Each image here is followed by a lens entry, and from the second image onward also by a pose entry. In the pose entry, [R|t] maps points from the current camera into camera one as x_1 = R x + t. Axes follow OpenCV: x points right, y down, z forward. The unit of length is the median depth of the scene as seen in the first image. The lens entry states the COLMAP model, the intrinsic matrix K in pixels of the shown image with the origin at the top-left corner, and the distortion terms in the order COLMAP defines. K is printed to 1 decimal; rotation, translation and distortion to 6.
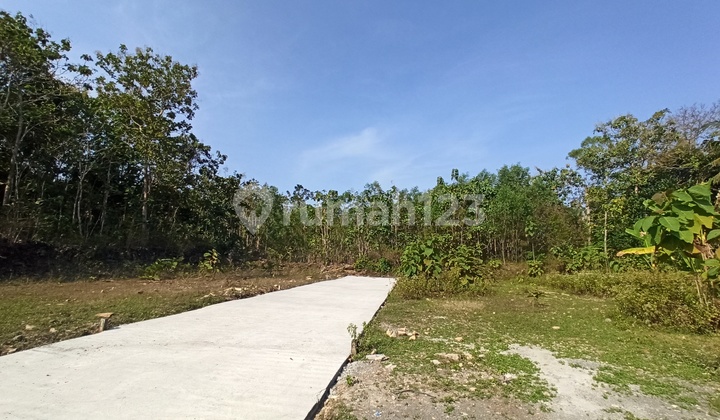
lens RADIAL K [[376.4, 0, 360.0], [0, 376.4, 210.0], [0, 0, 1]] dist [0.000322, 0.000226]
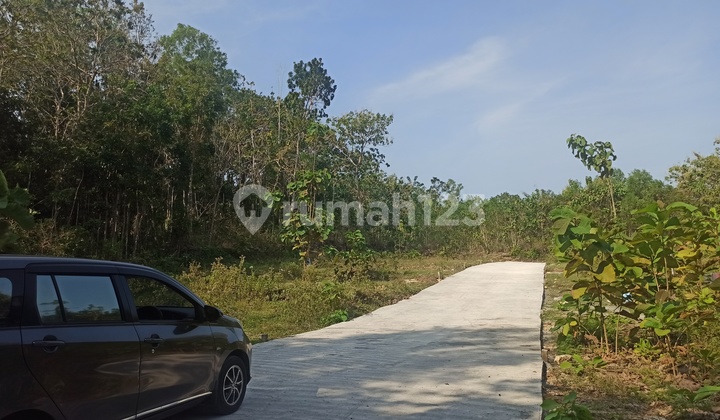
lens RADIAL K [[527.0, 0, 360.0], [0, 527.0, 210.0], [0, 0, 1]] dist [0.000854, -0.000130]
pose [[0.976964, -0.033097, -0.210820, -0.132776], [0.042820, 0.998211, 0.041726, -0.101653], [0.209062, -0.049792, 0.976634, -0.884549]]
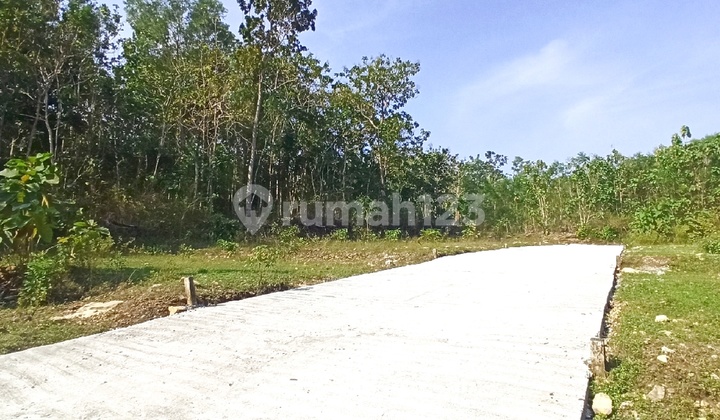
lens RADIAL K [[496.4, 0, 360.0], [0, 496.4, 210.0], [0, 0, 1]] dist [0.001684, 0.003589]
pose [[0.932141, -0.042742, -0.359565, -0.075562], [0.068338, 0.995929, 0.058775, -0.034668], [0.355589, -0.079358, 0.931267, -0.444626]]
